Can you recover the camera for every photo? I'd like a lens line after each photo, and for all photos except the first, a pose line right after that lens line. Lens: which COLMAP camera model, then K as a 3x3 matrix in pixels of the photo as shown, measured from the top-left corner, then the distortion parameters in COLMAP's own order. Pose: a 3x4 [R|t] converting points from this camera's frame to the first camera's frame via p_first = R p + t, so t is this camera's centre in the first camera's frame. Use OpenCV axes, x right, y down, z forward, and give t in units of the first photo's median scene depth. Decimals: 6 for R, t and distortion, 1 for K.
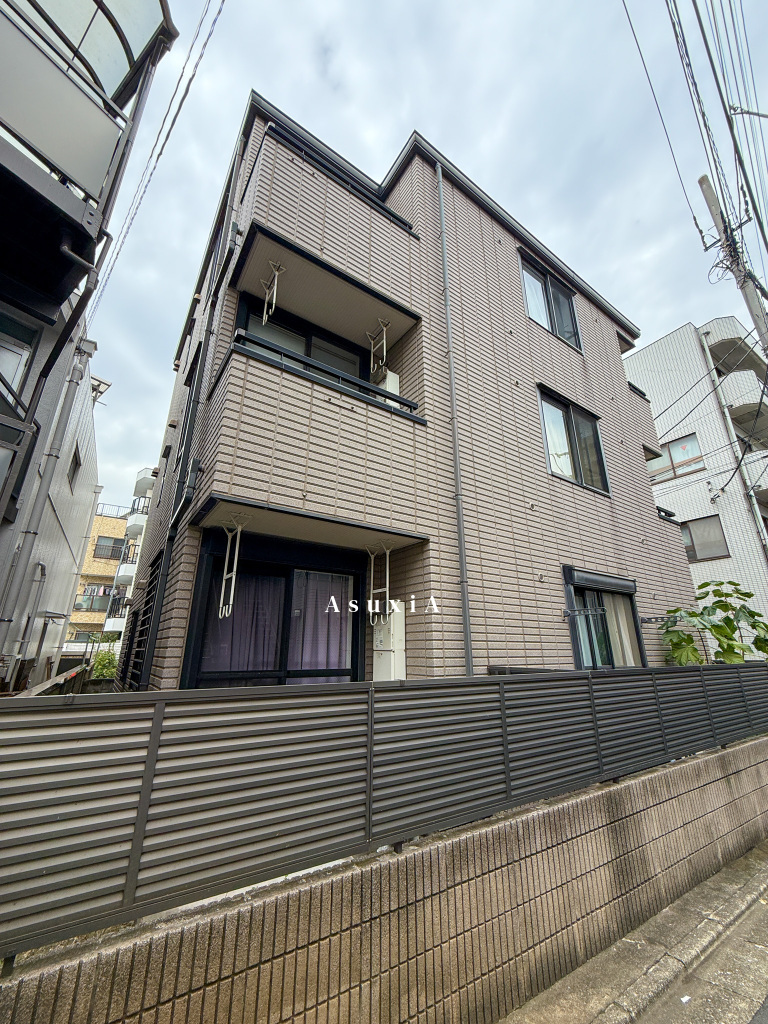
lens RADIAL K [[406.0, 0, 376.2], [0, 406.0, 500.8], [0, 0, 1]] dist [-0.004150, -0.000196]
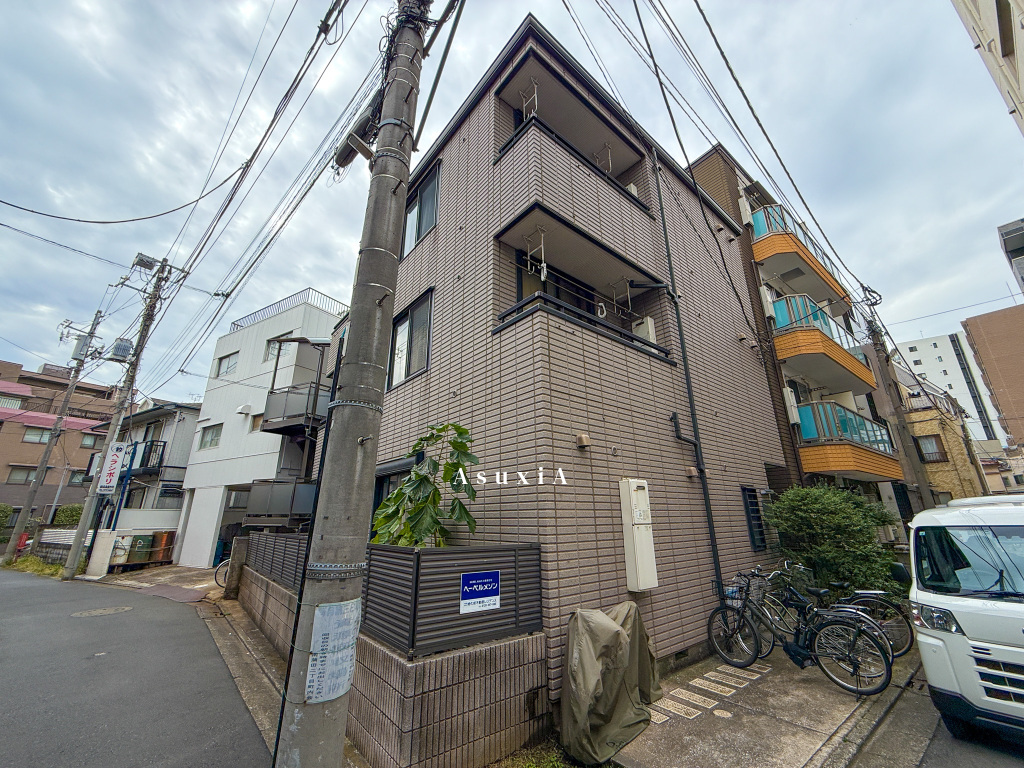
lens RADIAL K [[406.0, 0, 513.8], [0, 406.0, 386.5], [0, 0, 1]] dist [-0.004150, -0.000196]
pose [[0.996098, 0.008109, 0.087879, -0.438407], [-0.009848, 0.999764, 0.019374, -0.105869], [-0.087701, -0.020164, 0.995943, -0.280882]]
